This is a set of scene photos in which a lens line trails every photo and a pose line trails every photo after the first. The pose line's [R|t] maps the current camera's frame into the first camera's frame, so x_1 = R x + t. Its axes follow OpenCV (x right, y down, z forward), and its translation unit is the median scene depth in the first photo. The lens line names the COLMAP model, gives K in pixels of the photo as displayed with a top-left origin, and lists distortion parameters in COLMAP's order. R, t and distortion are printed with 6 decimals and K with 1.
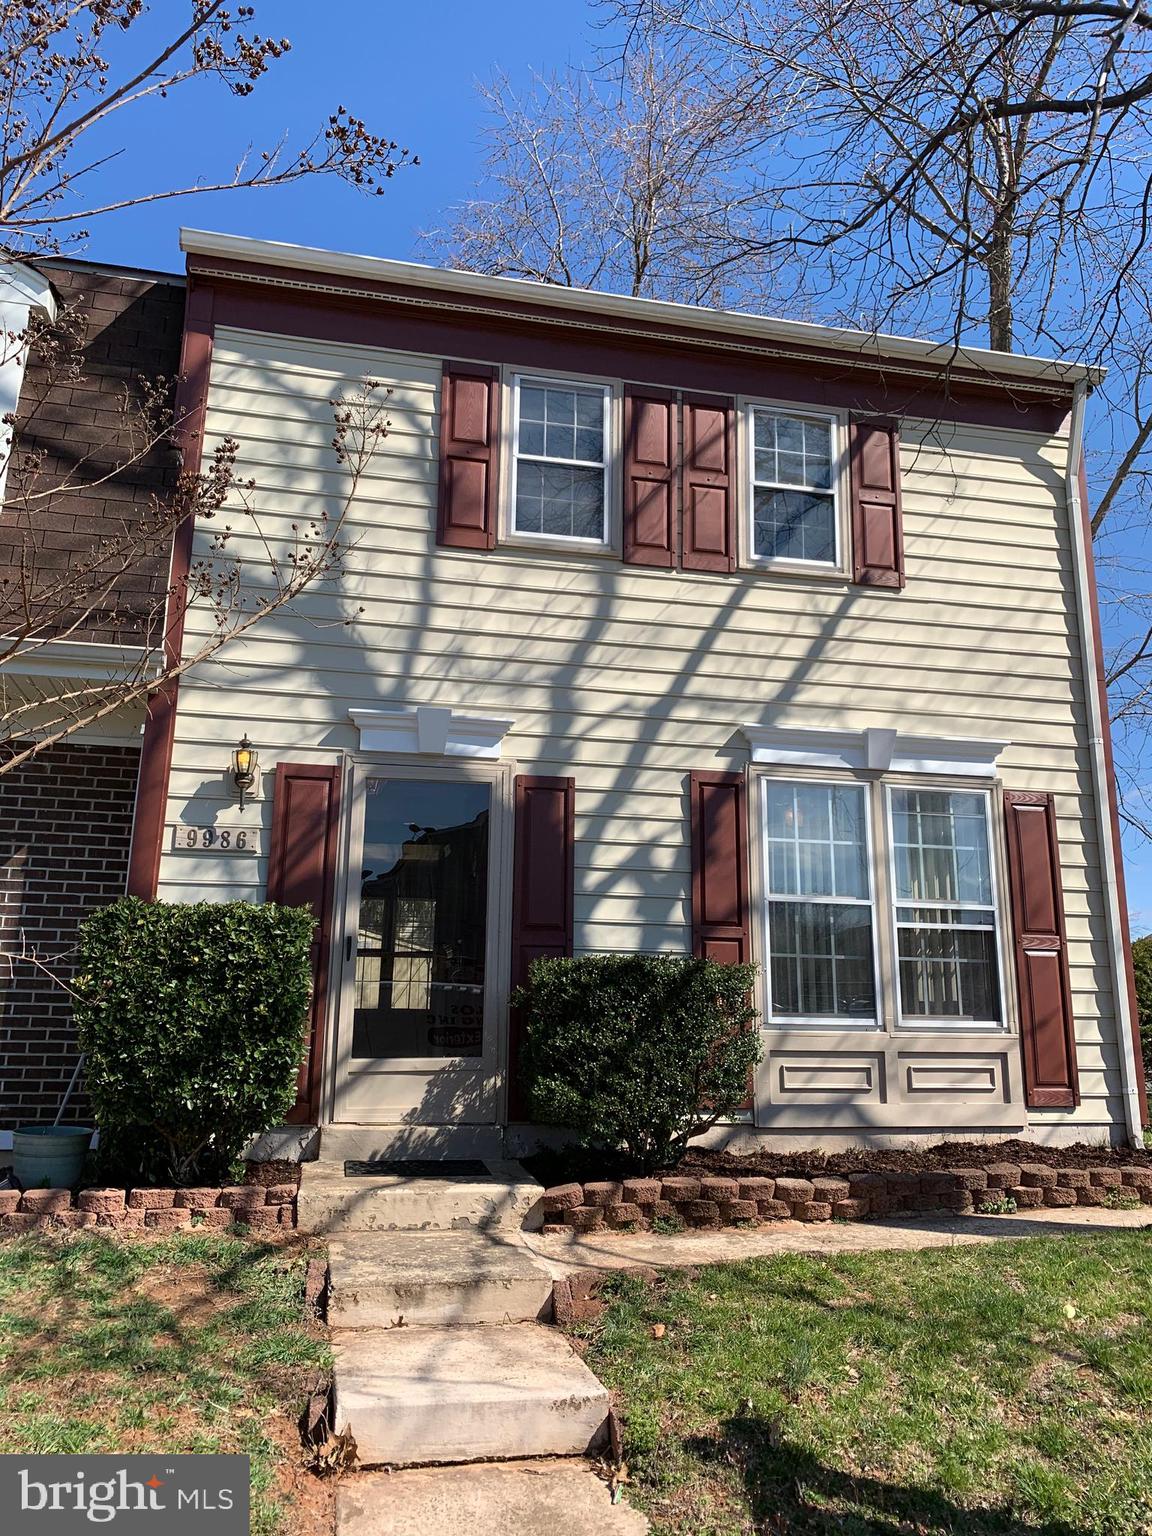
lens RADIAL K [[1206.7, 0, 579.6], [0, 1206.7, 760.1], [0, 0, 1]] dist [0.095531, -0.187725]
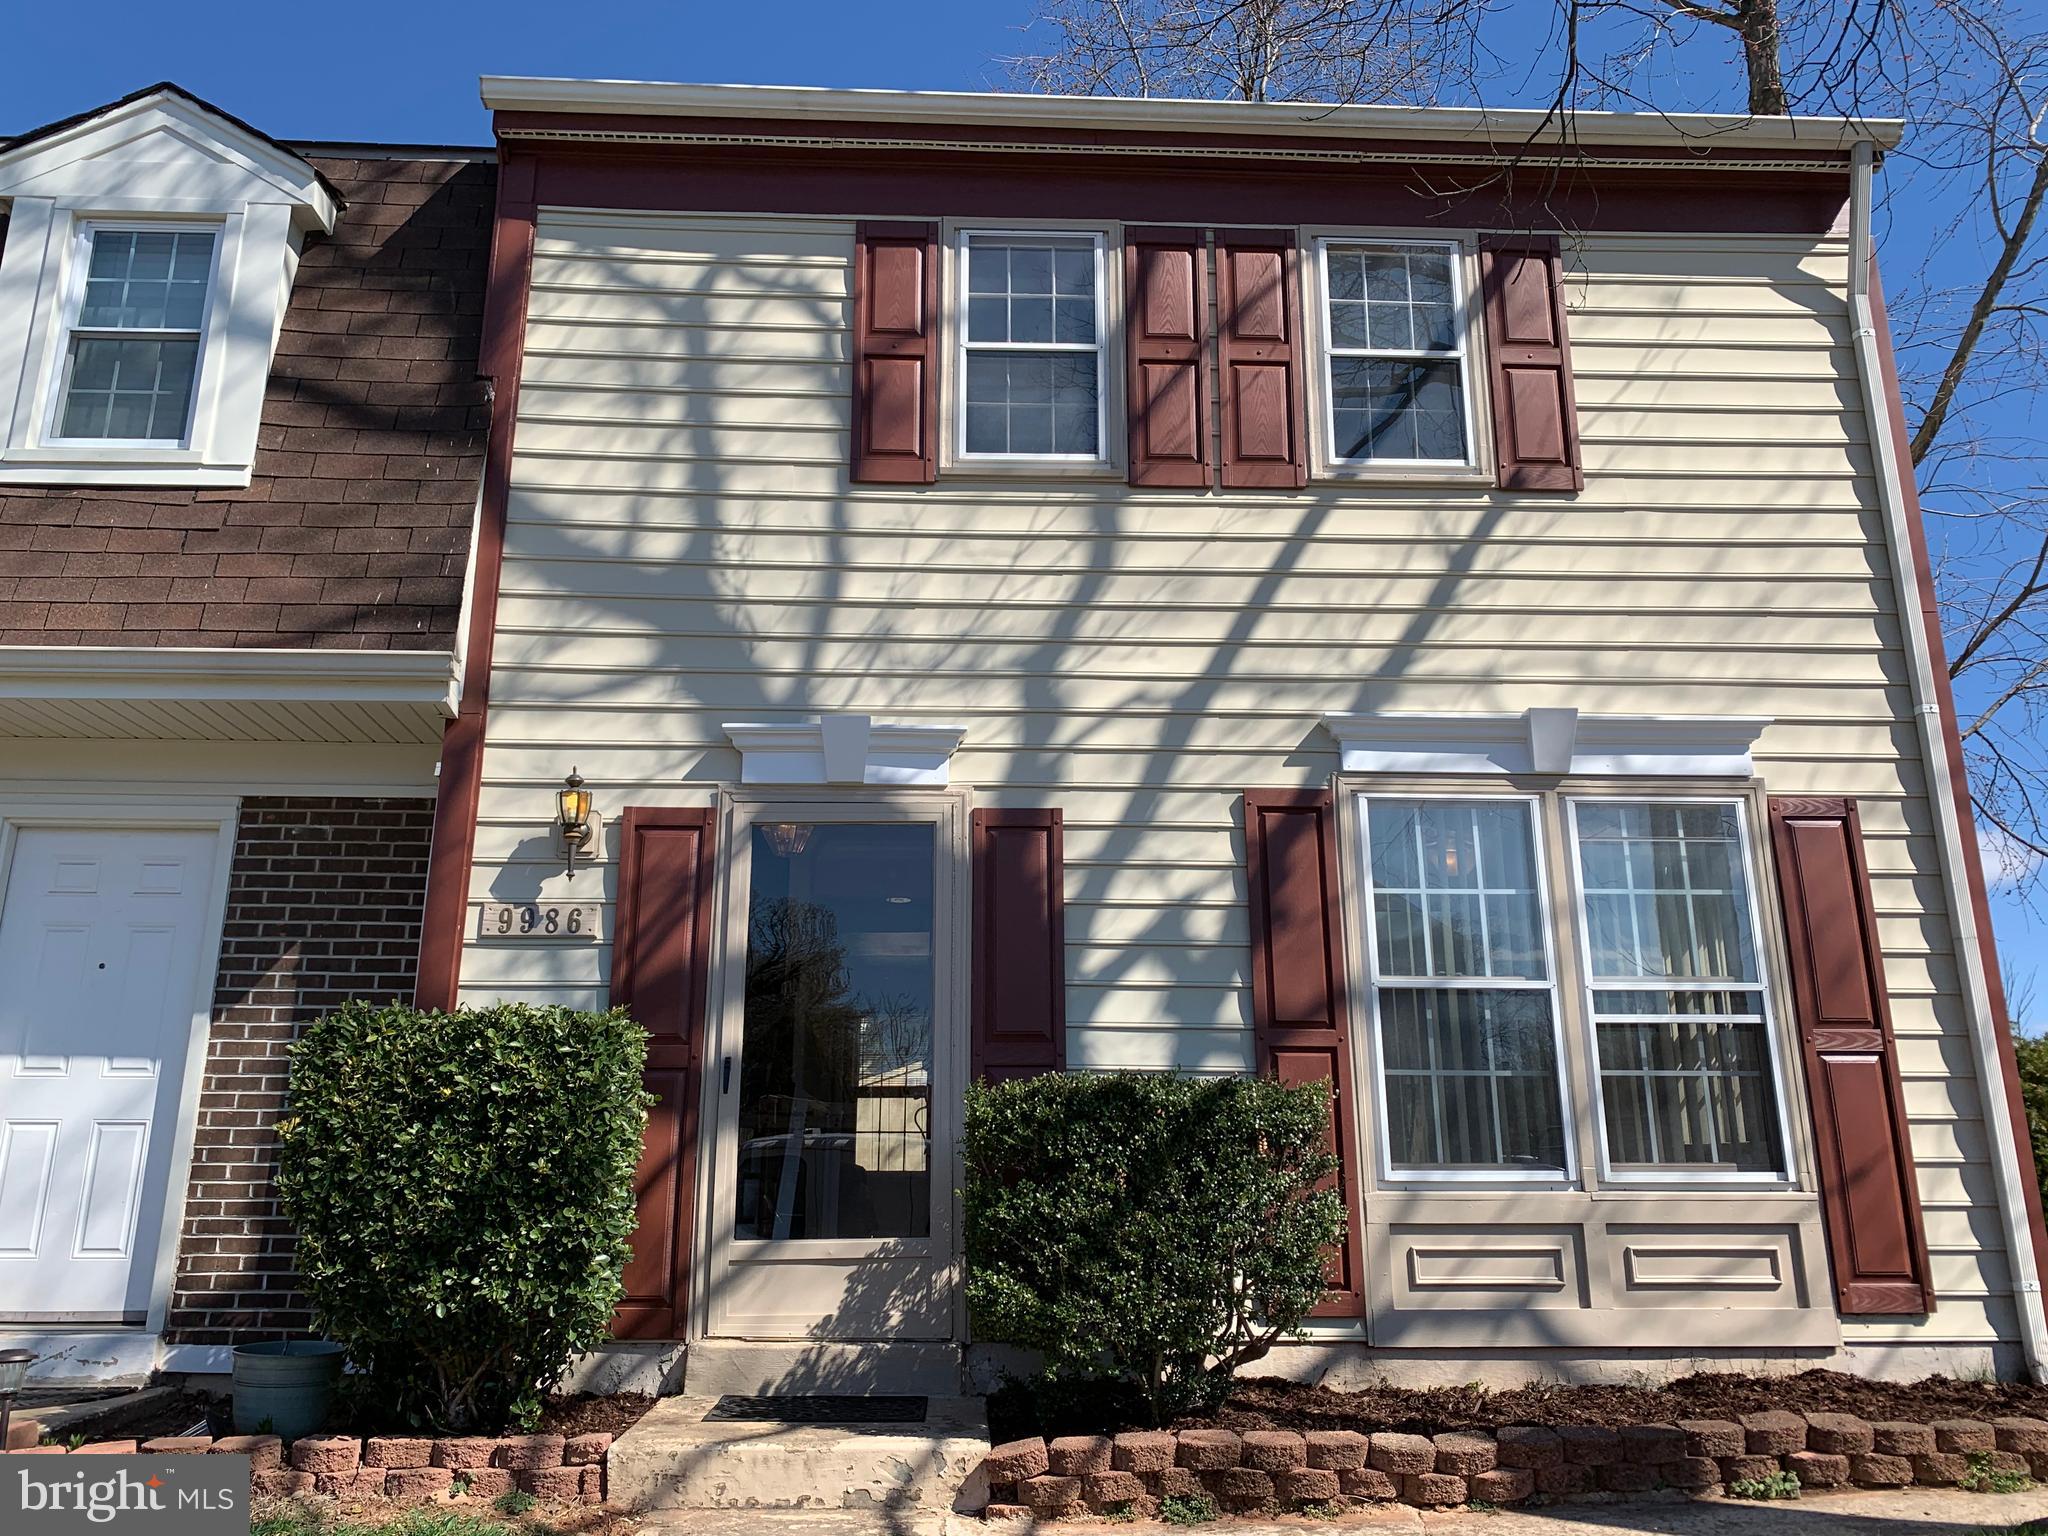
lens RADIAL K [[1586.1, 0, 1024.0], [0, 1586.1, 768.0], [0, 0, 1]] dist [0.054304, -0.073790]
pose [[0.982615, -0.058458, -0.176212, 0.131659], [0.049905, 0.997369, -0.052587, 0.037546], [0.178822, 0.042879, 0.982947, 0.143261]]
